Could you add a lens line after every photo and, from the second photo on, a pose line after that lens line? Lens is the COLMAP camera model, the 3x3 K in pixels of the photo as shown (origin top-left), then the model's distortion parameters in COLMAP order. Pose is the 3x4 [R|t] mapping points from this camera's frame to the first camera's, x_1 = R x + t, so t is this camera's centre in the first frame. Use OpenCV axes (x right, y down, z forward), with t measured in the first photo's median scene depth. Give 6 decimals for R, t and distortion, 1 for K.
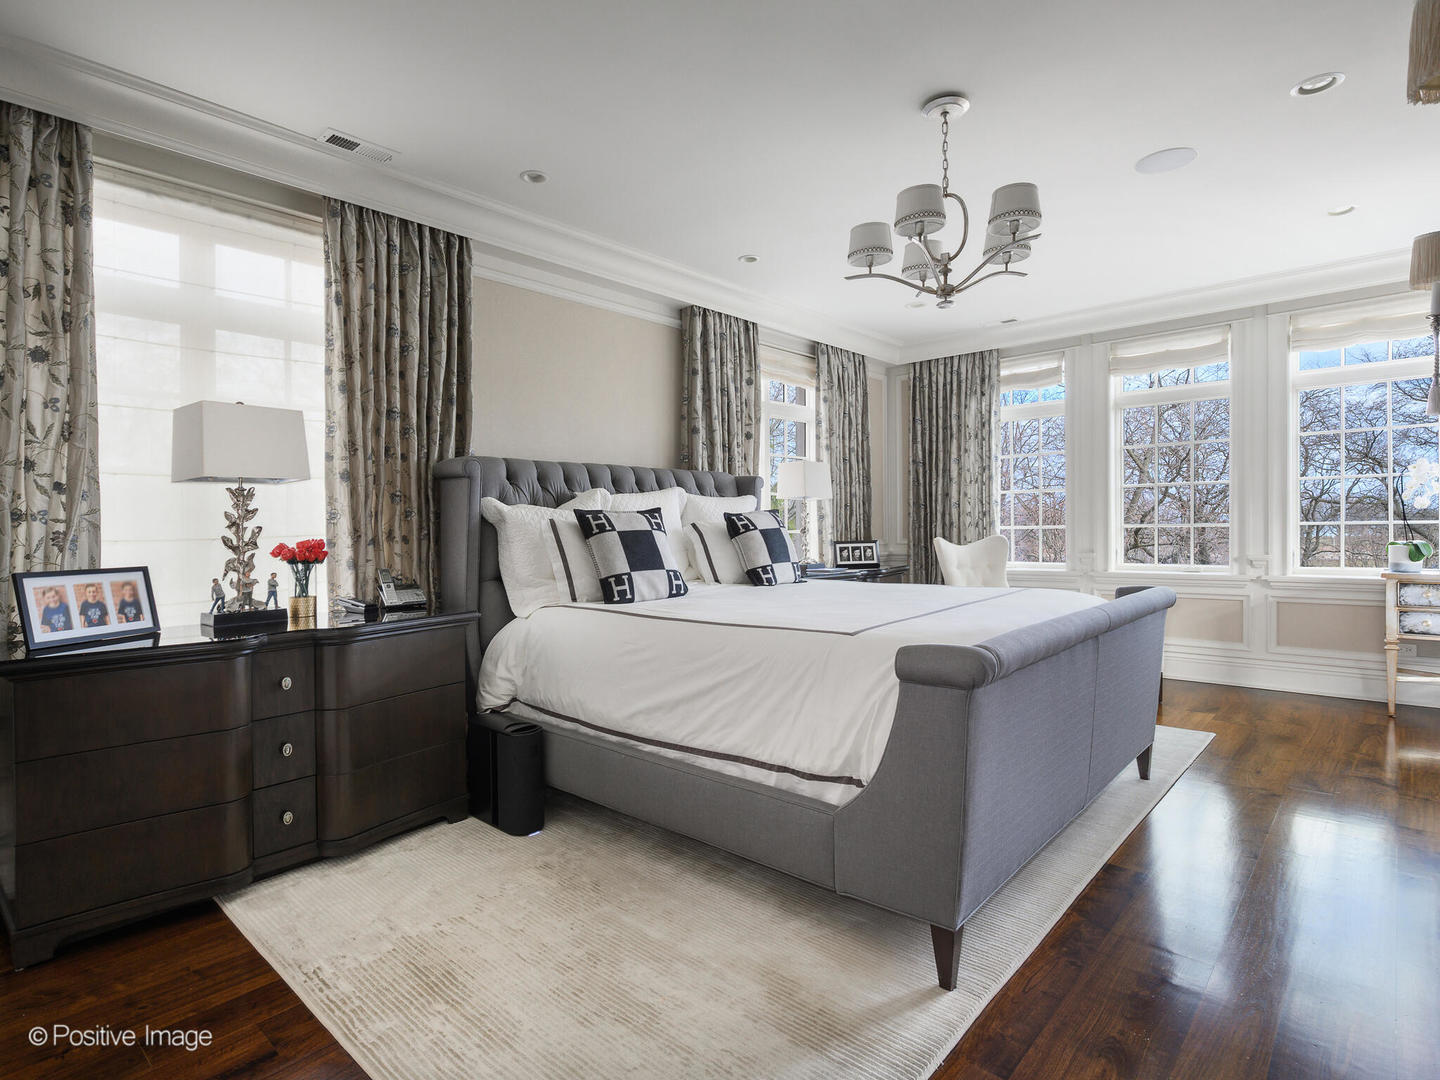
lens RADIAL K [[771.2, 0, 673.4], [0, 771.2, 538.3], [0, 0, 1]] dist [0.003876, 0.000534]
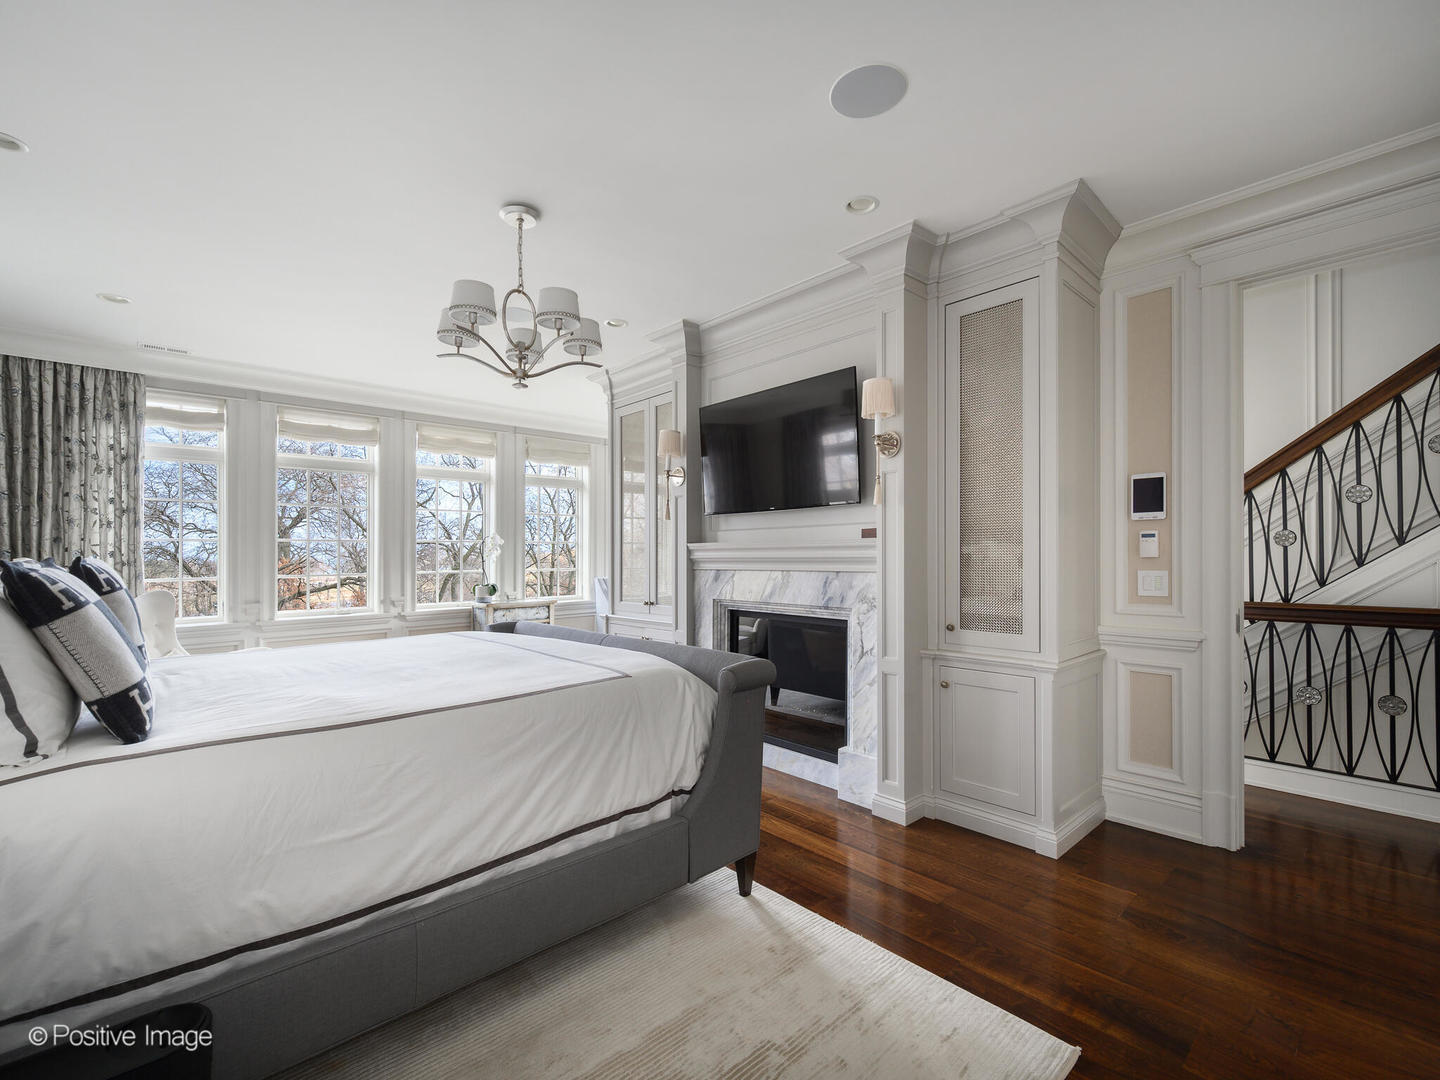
lens RADIAL K [[676.8, 0, 713.9], [0, 676.8, 562.3], [0, 0, 1]] dist [-0.003099, -0.000718]
pose [[0.028896, 0.005371, 0.999568, -0.396226], [0.025675, 0.999652, -0.006114, -0.017334], [-0.999253, 0.025841, 0.028748, 0.430530]]
